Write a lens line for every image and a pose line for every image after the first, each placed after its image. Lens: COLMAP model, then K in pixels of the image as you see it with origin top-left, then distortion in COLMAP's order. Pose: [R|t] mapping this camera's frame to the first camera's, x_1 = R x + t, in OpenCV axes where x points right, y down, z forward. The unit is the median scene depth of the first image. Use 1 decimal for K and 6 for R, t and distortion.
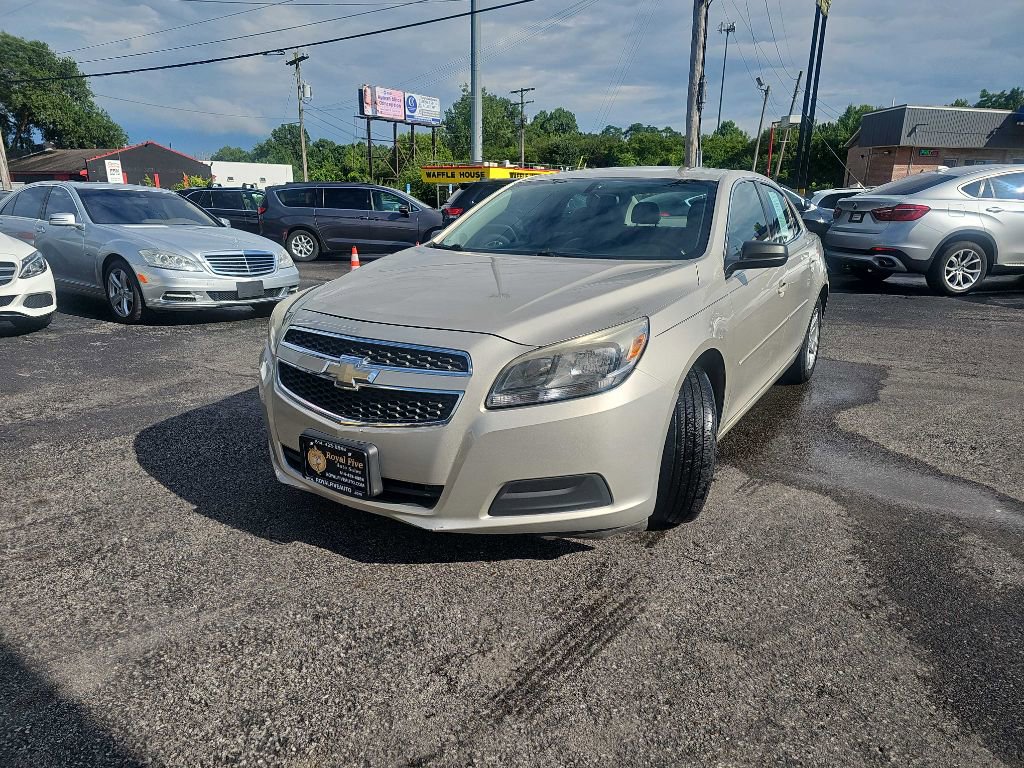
lens RADIAL K [[676.7, 0, 512.6], [0, 676.7, 390.0], [0, 0, 1]] dist [0.051567, -0.042144]
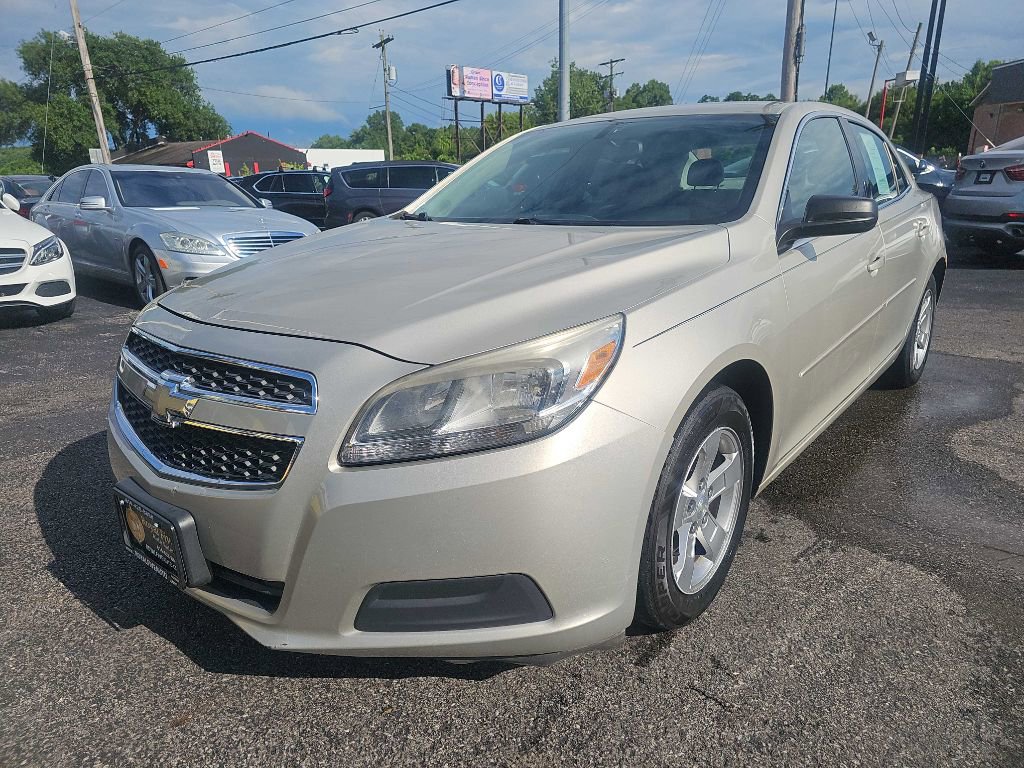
lens RADIAL K [[677.2, 0, 515.5], [0, 677.2, 389.6], [0, 0, 1]] dist [0.049165, -0.040813]
pose [[0.991853, 0.008990, -0.127070, 0.045375], [-0.005565, 0.999612, 0.027284, -0.013813], [0.127266, -0.026354, 0.991518, 0.093614]]
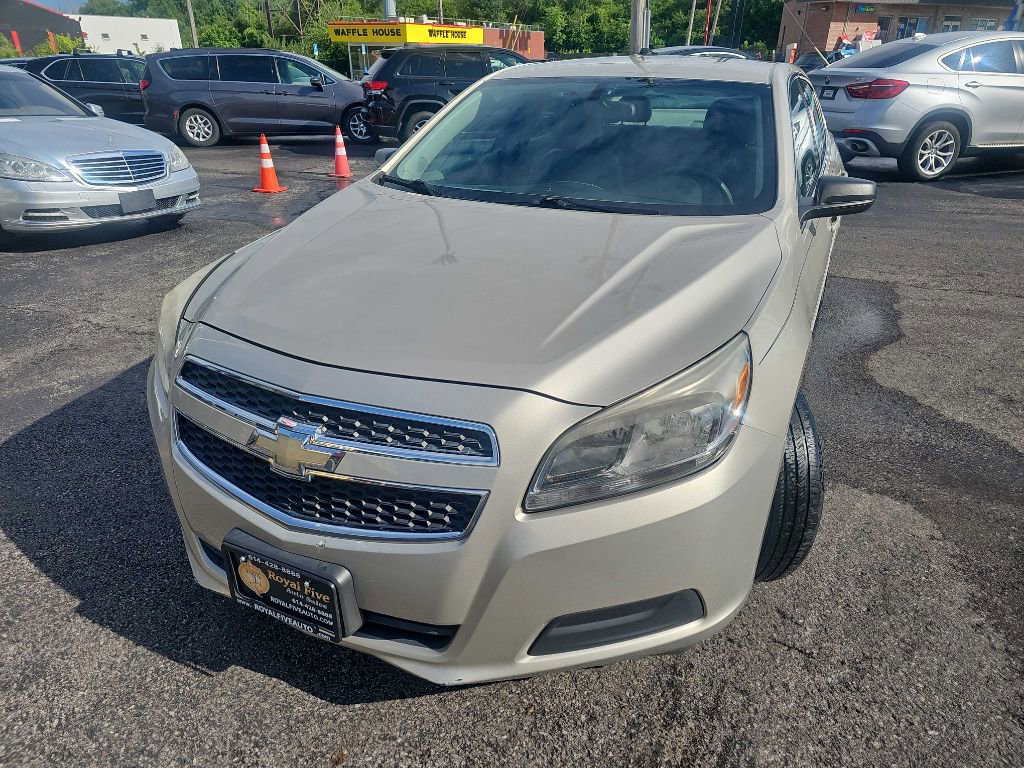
lens RADIAL K [[680.7, 0, 517.1], [0, 680.7, 382.2], [0, 0, 1]] dist [0.019957, -0.006210]
pose [[0.993453, -0.053318, 0.101038, -0.023837], [0.035591, 0.984842, 0.169765, -0.046110], [-0.108558, -0.165057, 0.980291, 0.092193]]
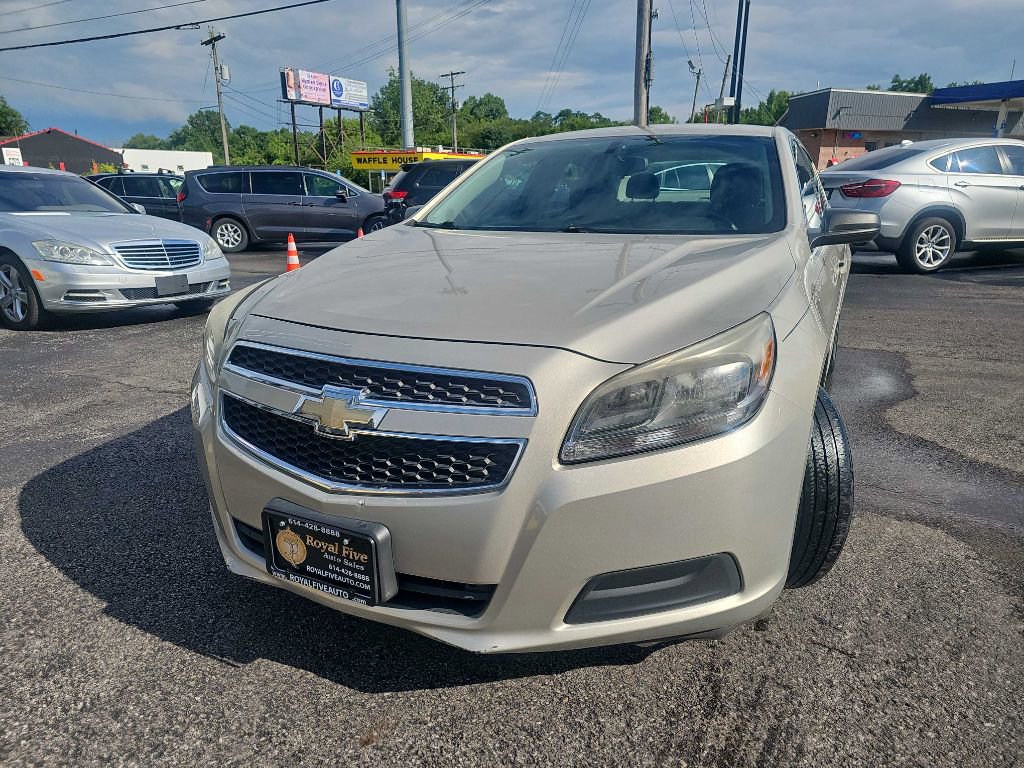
lens RADIAL K [[678.3, 0, 513.2], [0, 678.3, 386.1], [0, 0, 1]] dist [0.035344, -0.022854]
pose [[0.995184, -0.038608, 0.090106, -0.032354], [0.037495, 0.999198, 0.014018, -0.013325], [-0.090575, -0.010572, 0.995834, 0.082965]]
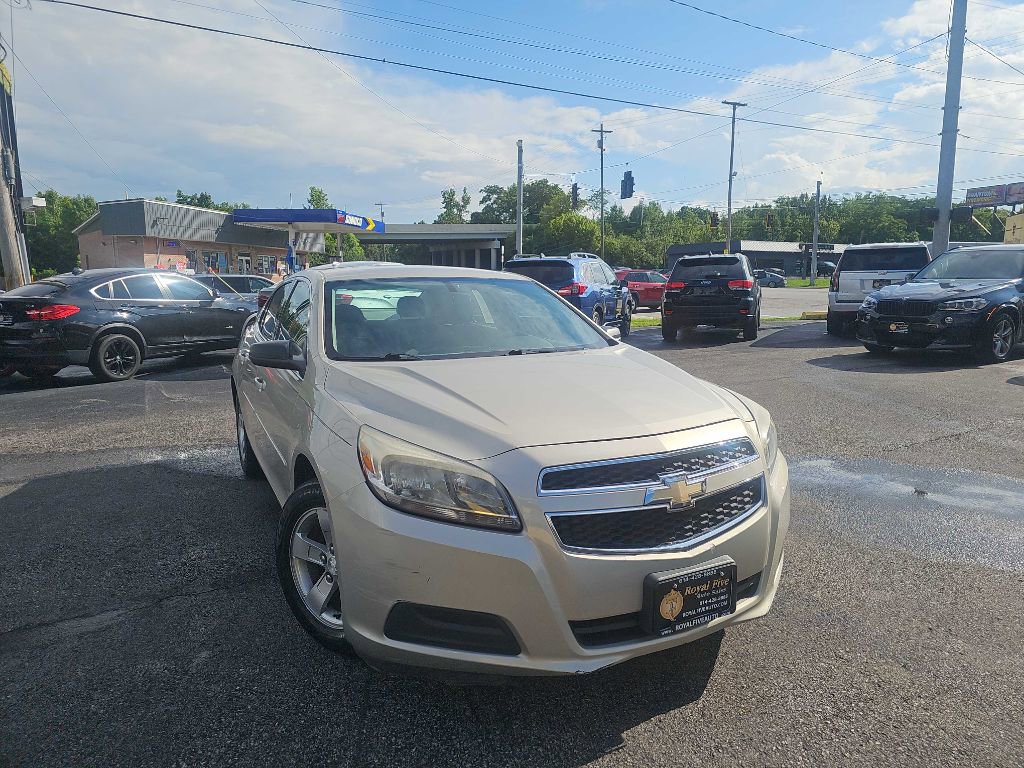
lens RADIAL K [[677.2, 0, 515.5], [0, 677.2, 389.6], [0, 0, 1]] dist [0.049165, -0.040813]
pose [[0.507923, -0.145353, 0.849051, -0.268545], [0.246654, 0.968930, 0.018321, -0.054947], [-0.825334, 0.200116, 0.527993, 0.167249]]
